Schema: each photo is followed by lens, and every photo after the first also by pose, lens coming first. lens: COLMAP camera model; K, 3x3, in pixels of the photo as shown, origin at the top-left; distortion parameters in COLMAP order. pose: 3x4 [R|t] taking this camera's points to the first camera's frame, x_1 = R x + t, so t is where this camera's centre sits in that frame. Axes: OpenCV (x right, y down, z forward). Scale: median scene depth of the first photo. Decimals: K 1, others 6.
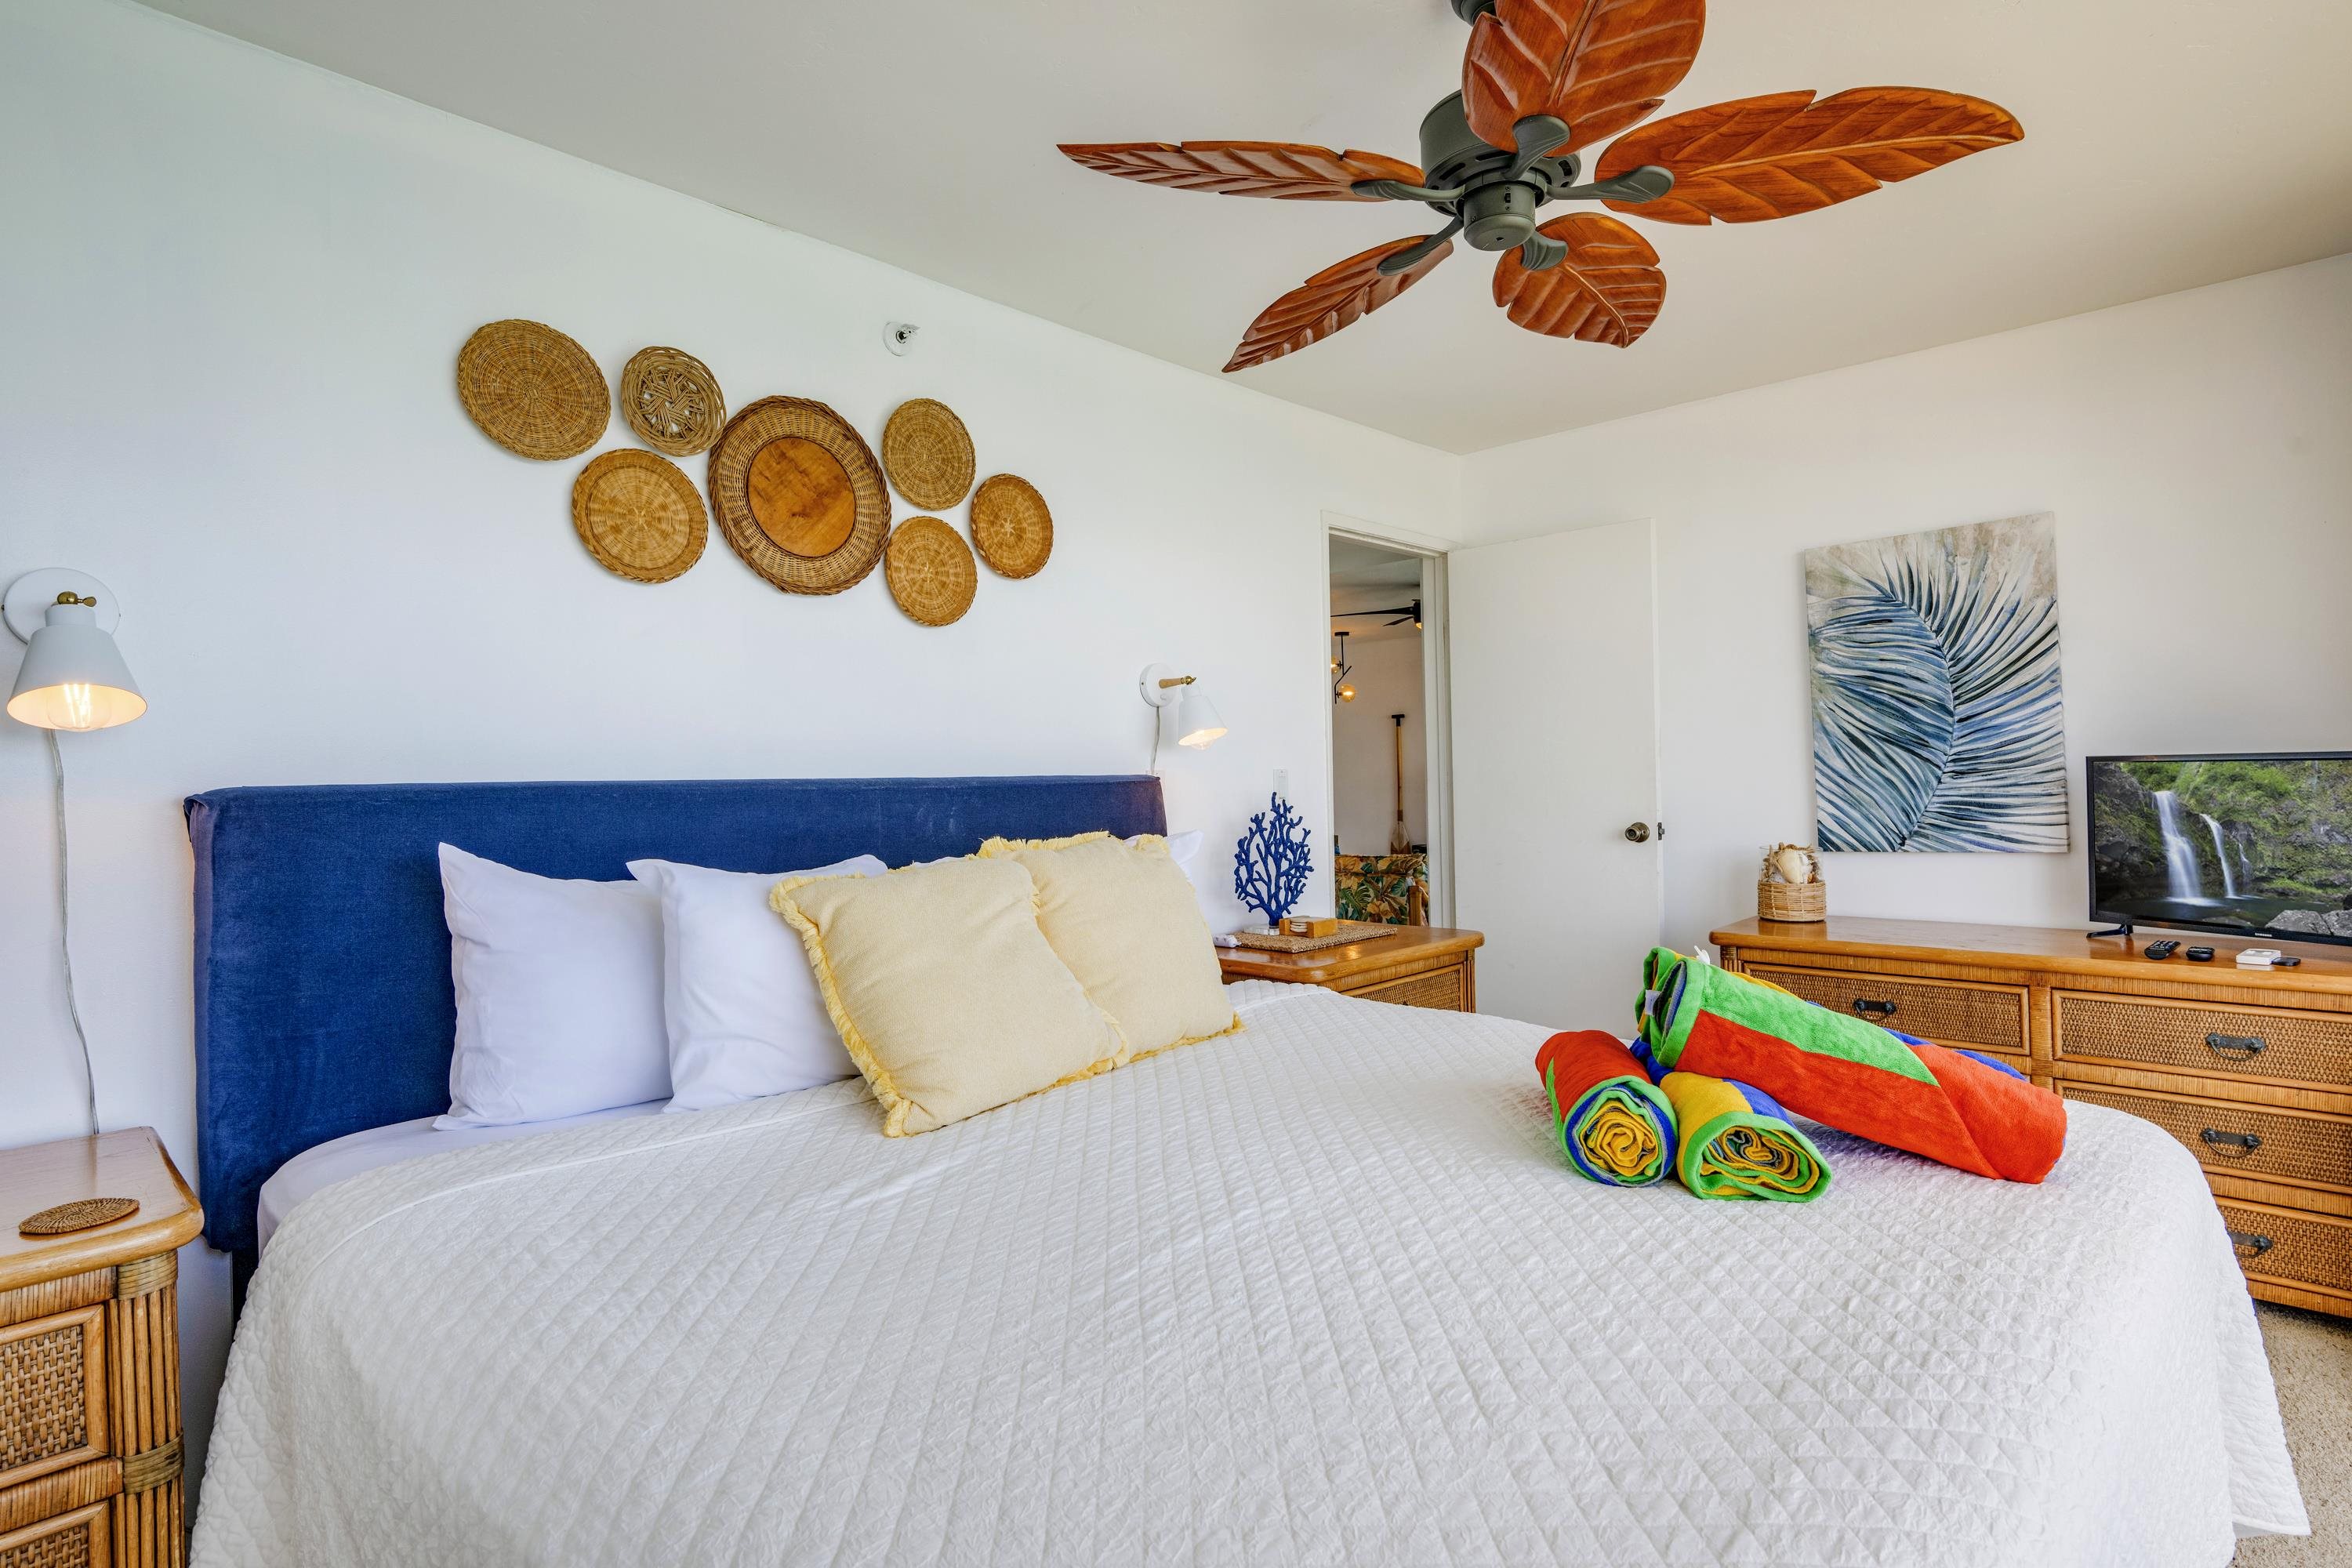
lens RADIAL K [[1178.8, 0, 1176.0], [0, 1178.8, 784.0], [0, 0, 1]] dist [0.000838, 0.000073]
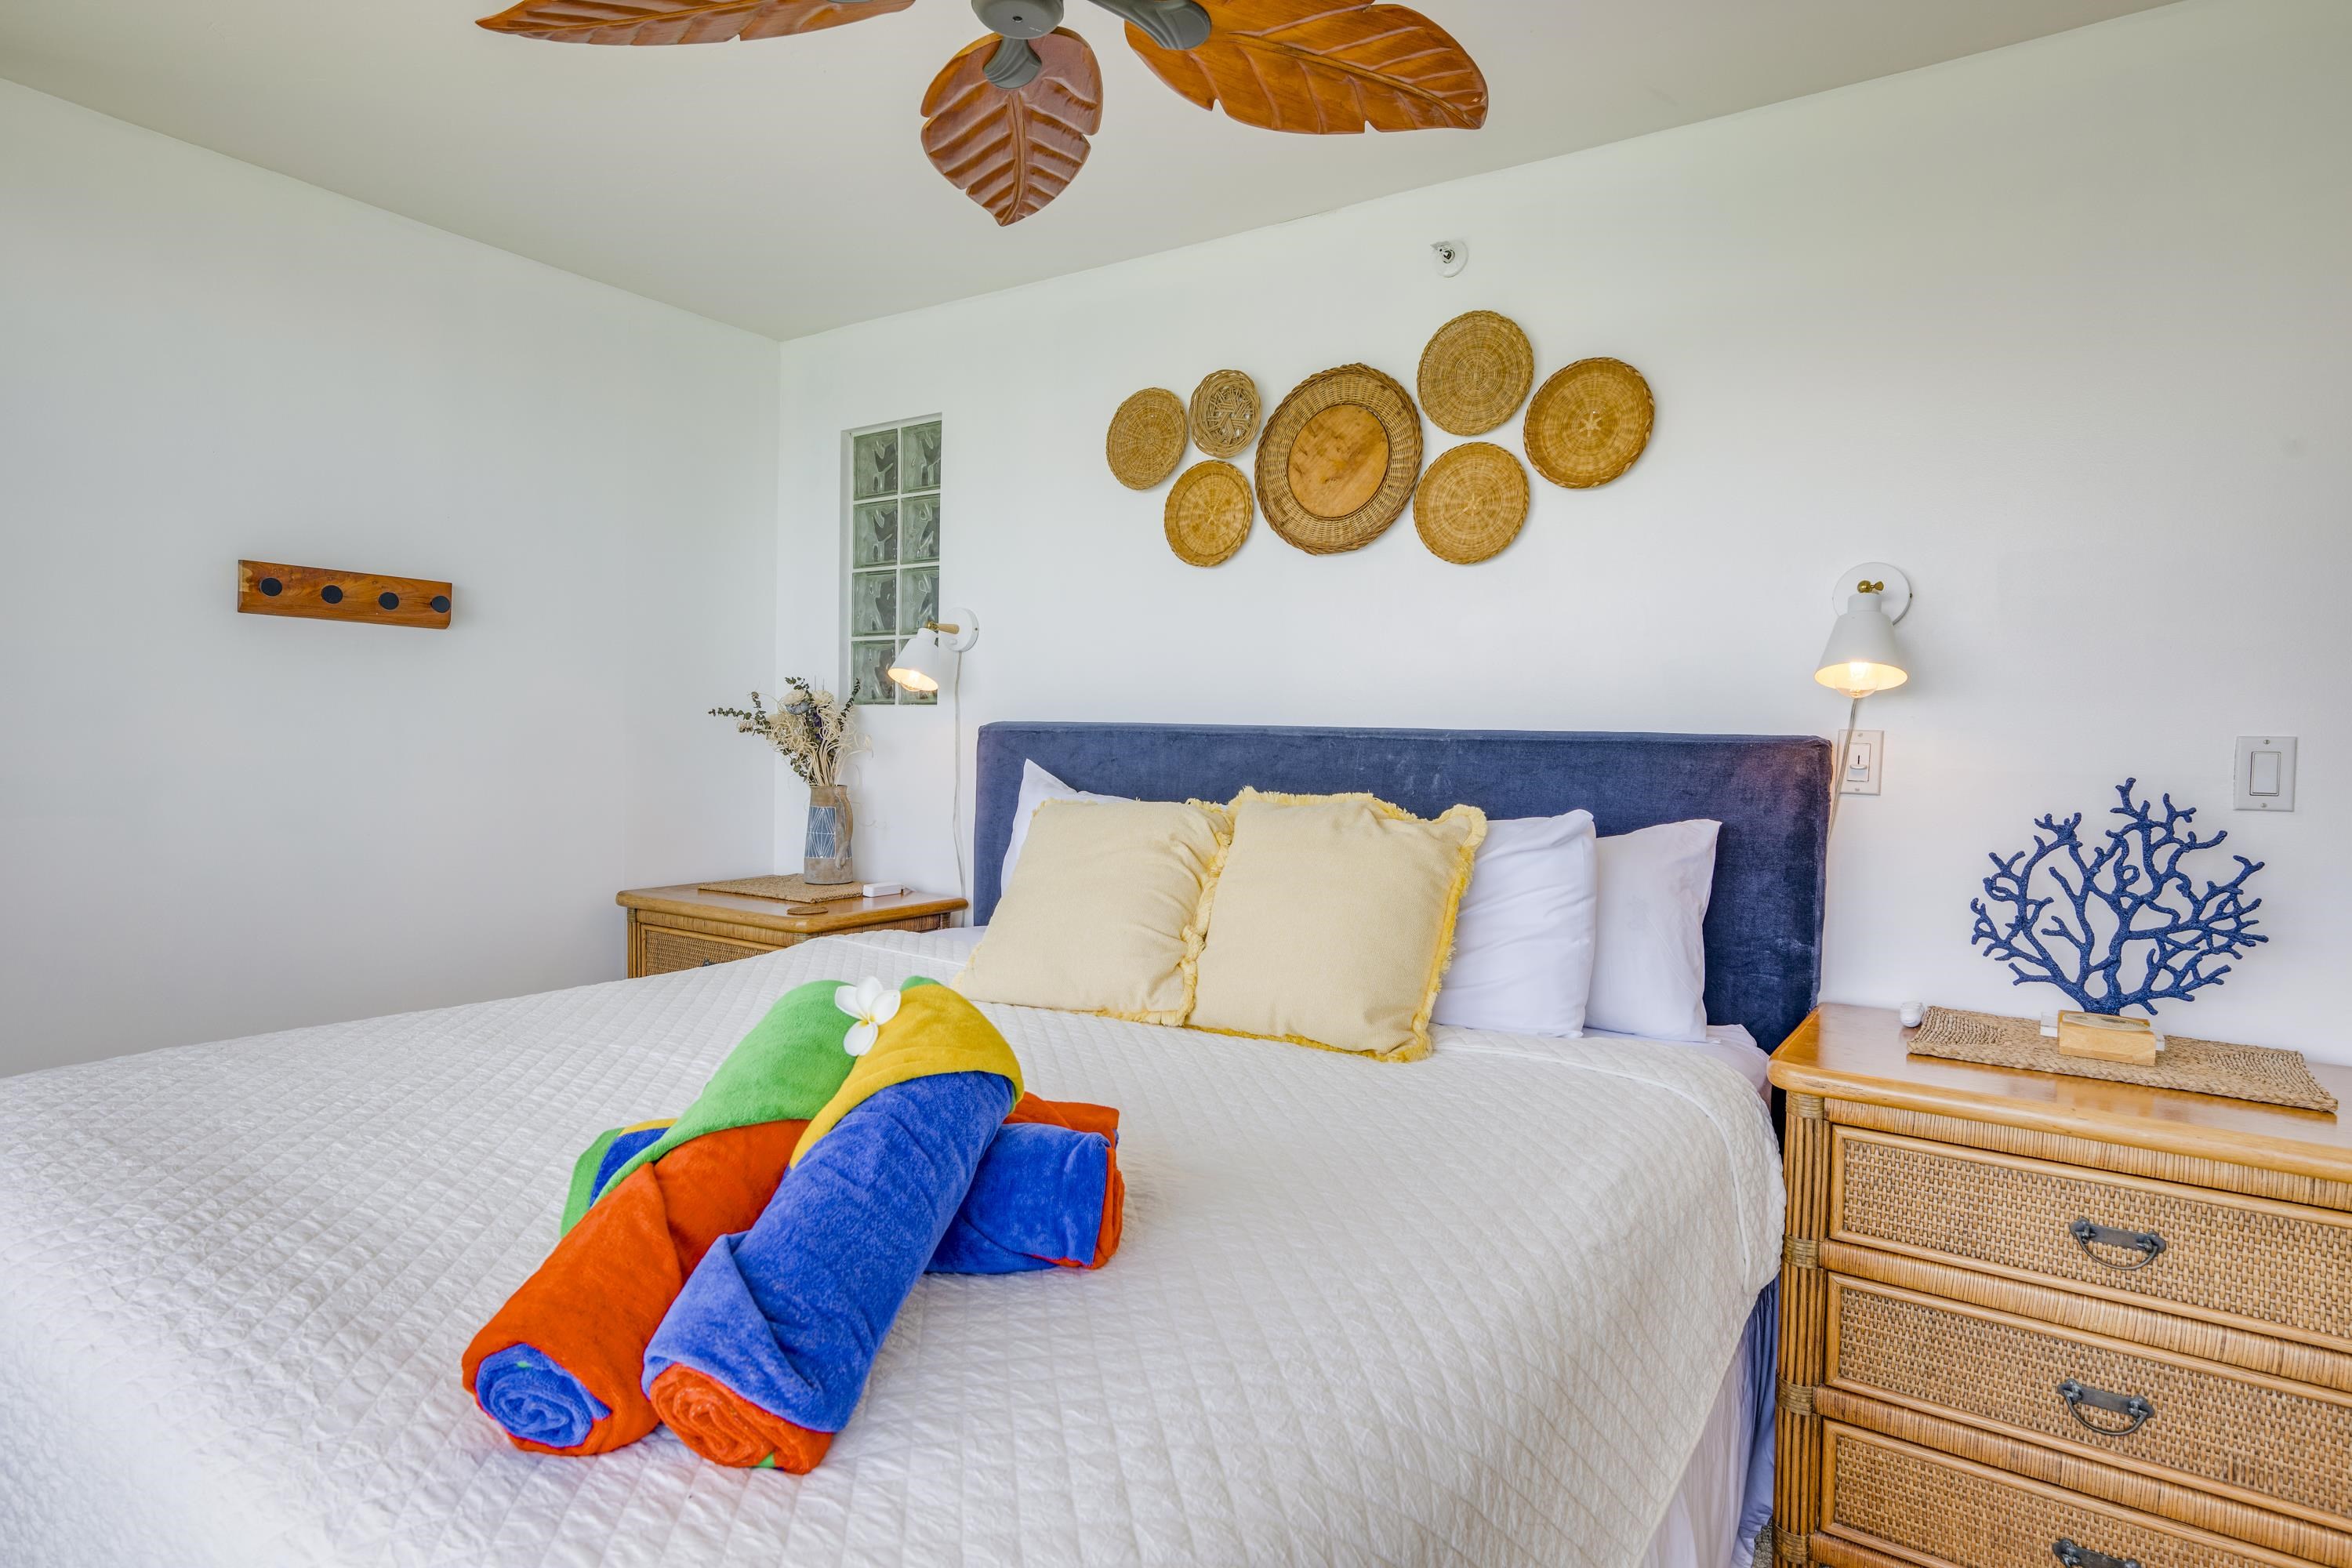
lens RADIAL K [[1226.3, 0, 1176.0], [0, 1226.3, 784.0], [0, 0, 1]] dist [-0.003068, -0.000378]
pose [[0.175103, 0.060272, -0.982704, 0.707015], [-0.029479, 0.997998, 0.055957, -0.010714], [0.984109, 0.019171, 0.176529, 0.625816]]
